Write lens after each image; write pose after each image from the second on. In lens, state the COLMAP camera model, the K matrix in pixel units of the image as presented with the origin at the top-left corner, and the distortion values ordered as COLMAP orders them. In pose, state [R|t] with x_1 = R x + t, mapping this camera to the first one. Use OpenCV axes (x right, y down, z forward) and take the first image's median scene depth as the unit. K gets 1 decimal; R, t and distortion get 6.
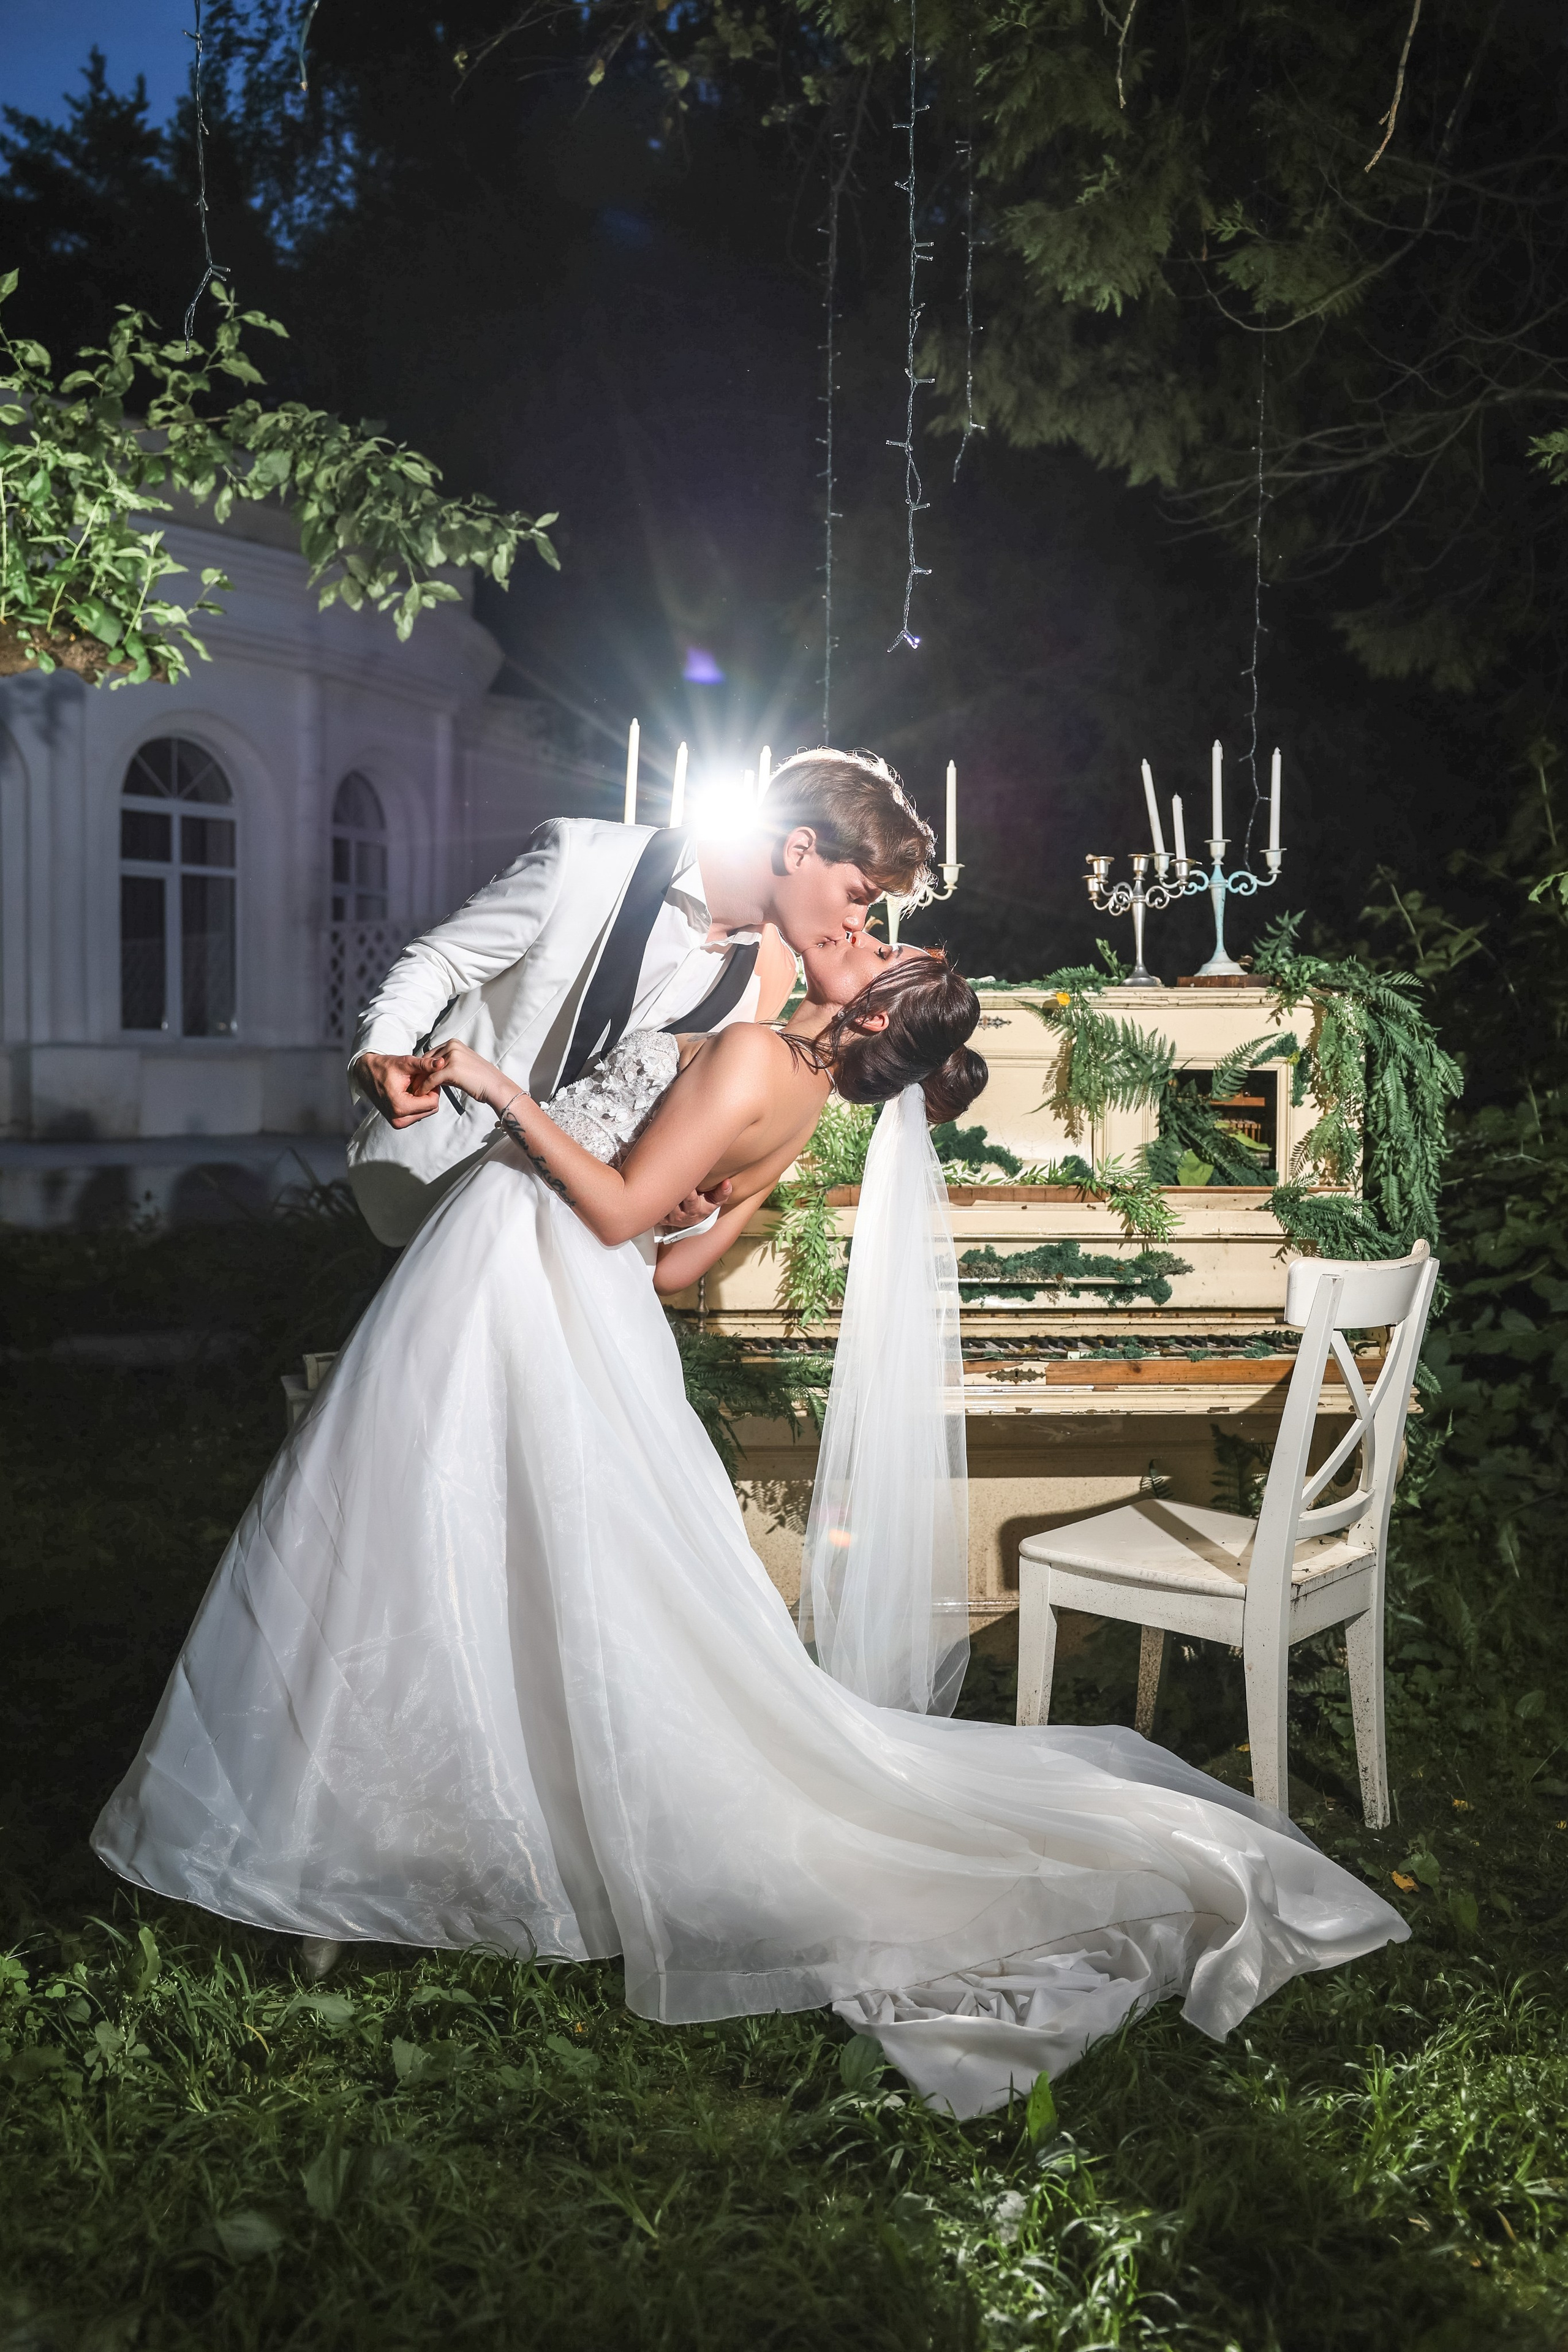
lens RADIAL K [[2192.0, 0, 784.0], [0, 2192.0, 1176.0], [0, 0, 1]] dist [-0.008411, 0.096627]
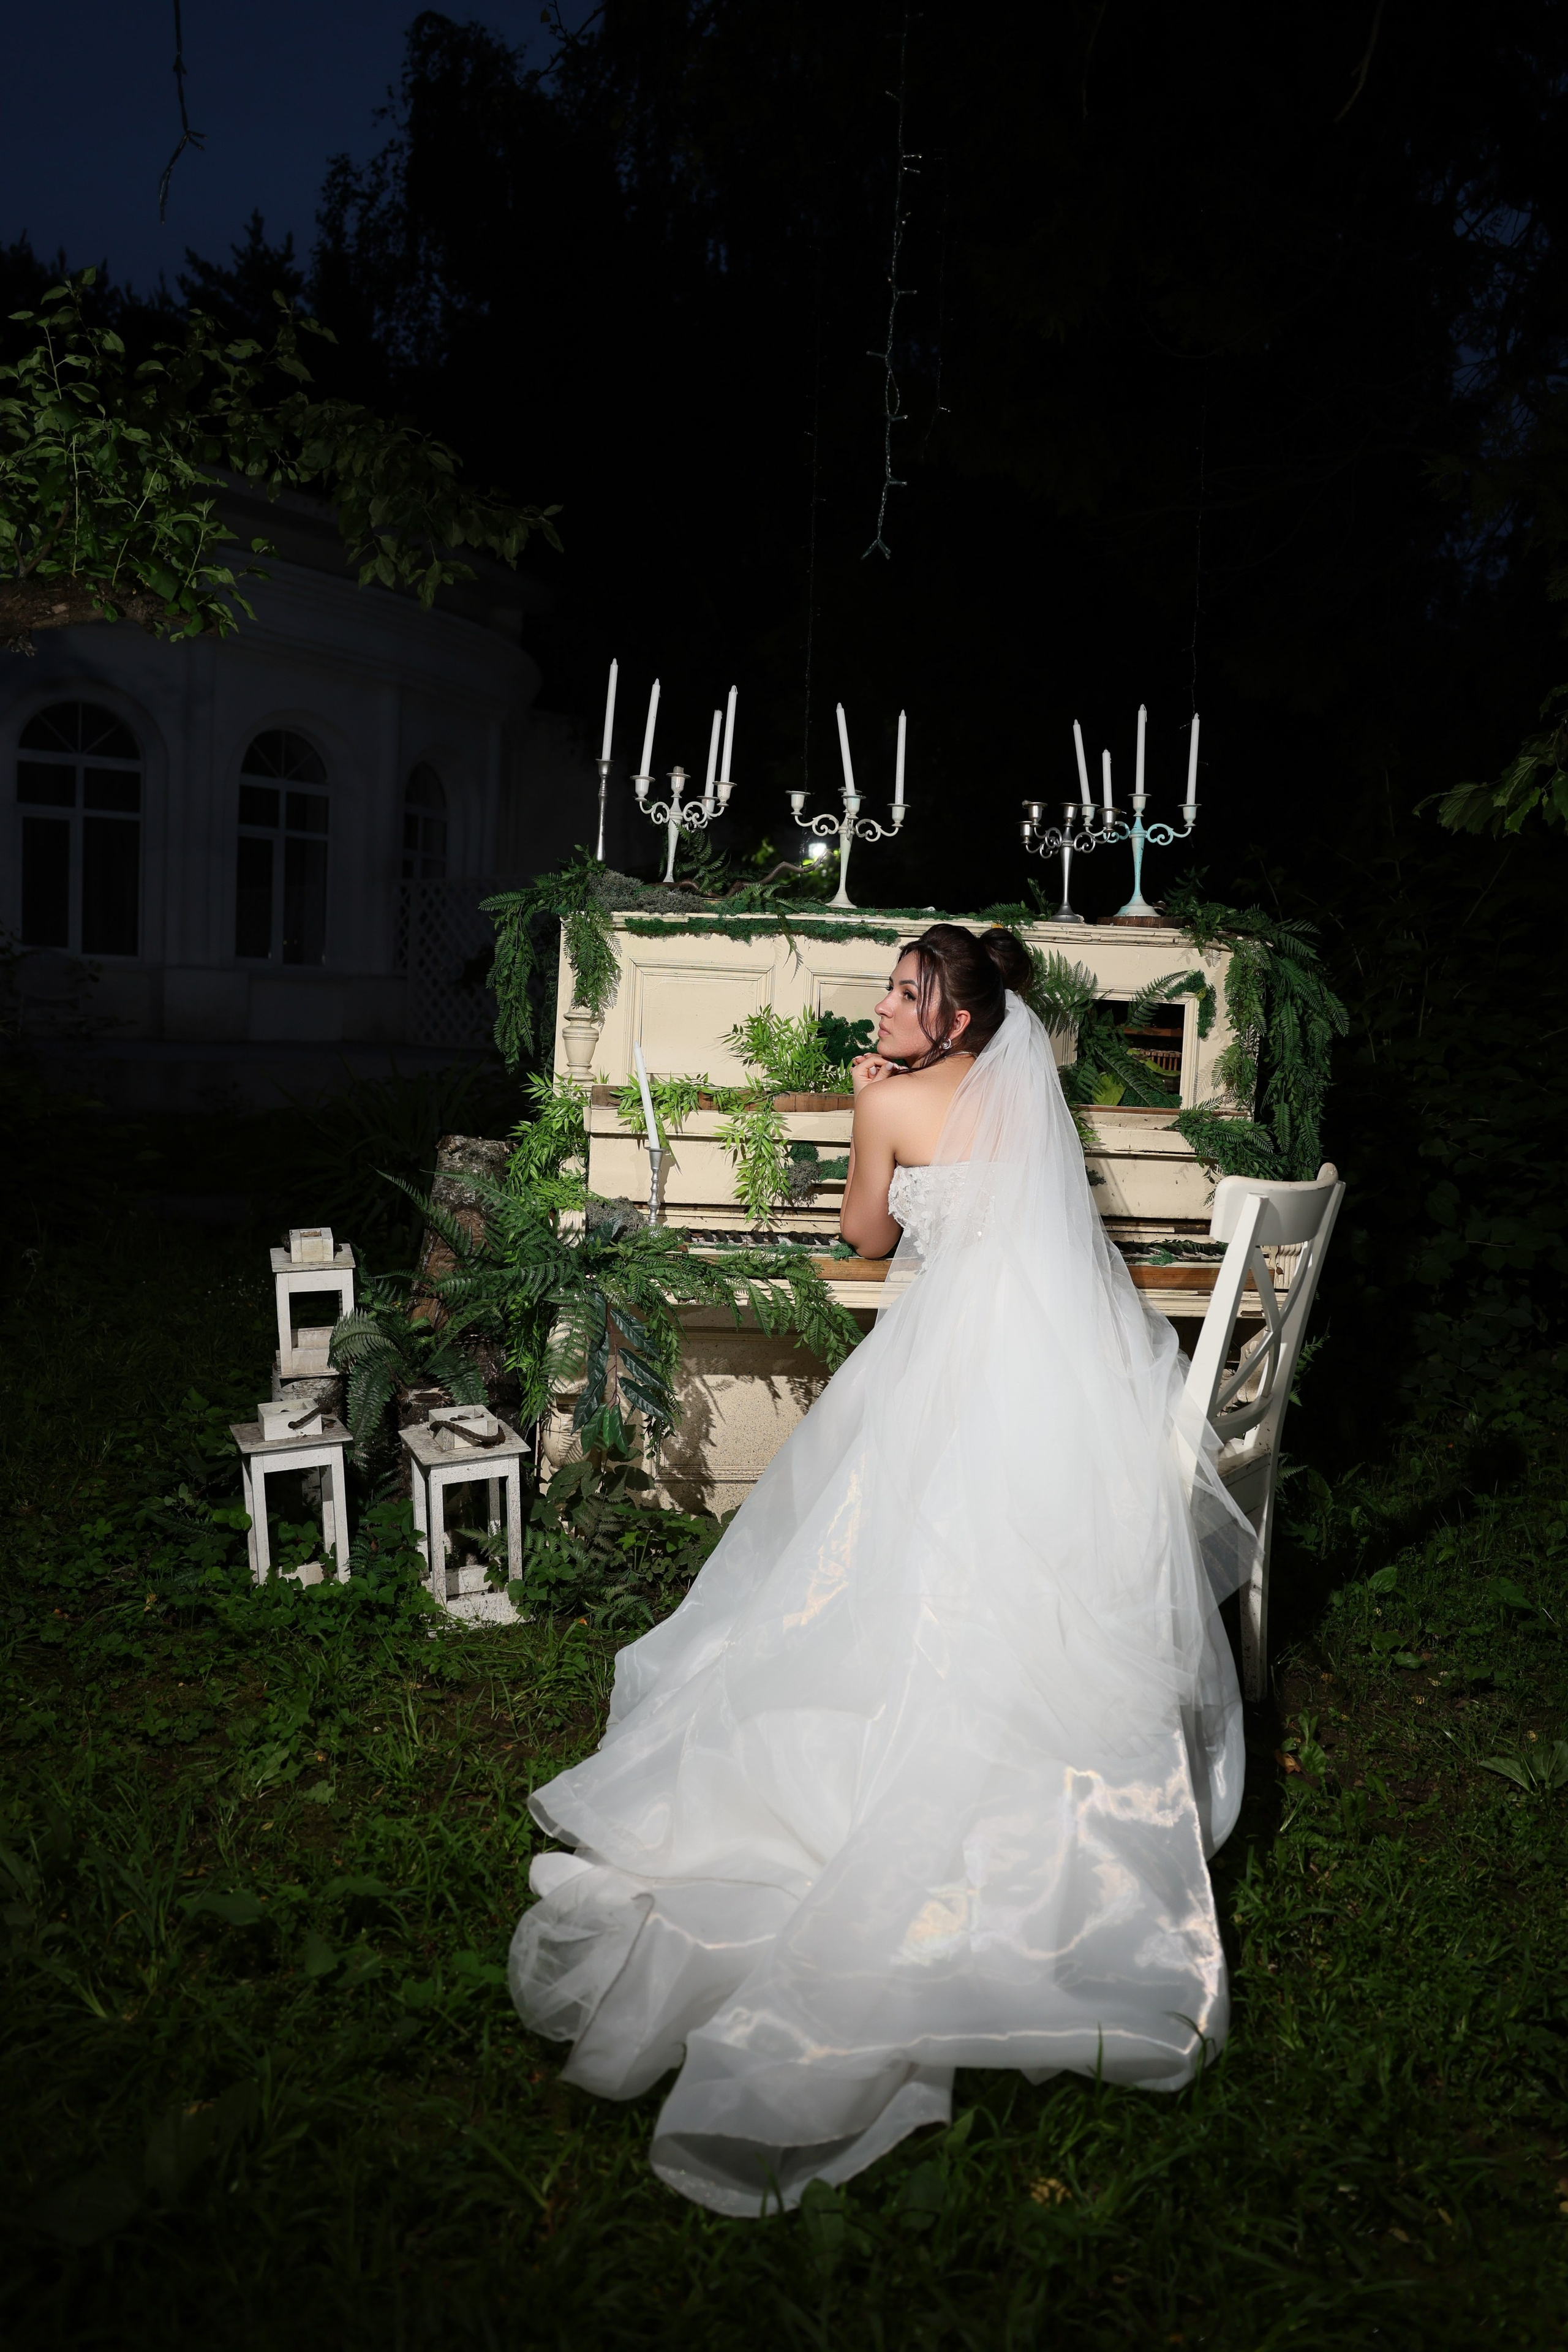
lens RADIAL K [[1654.2, 0, 778.8], [0, 1654.2, 1181.0], [0, 0, 1]] dist [-0.102366, 0.082326]
pose [[0.999121, 0.035904, 0.021630, 0.005032], [-0.037042, 0.997813, 0.054748, 0.002998], [-0.019617, -0.055501, 0.998266, 0.168014]]
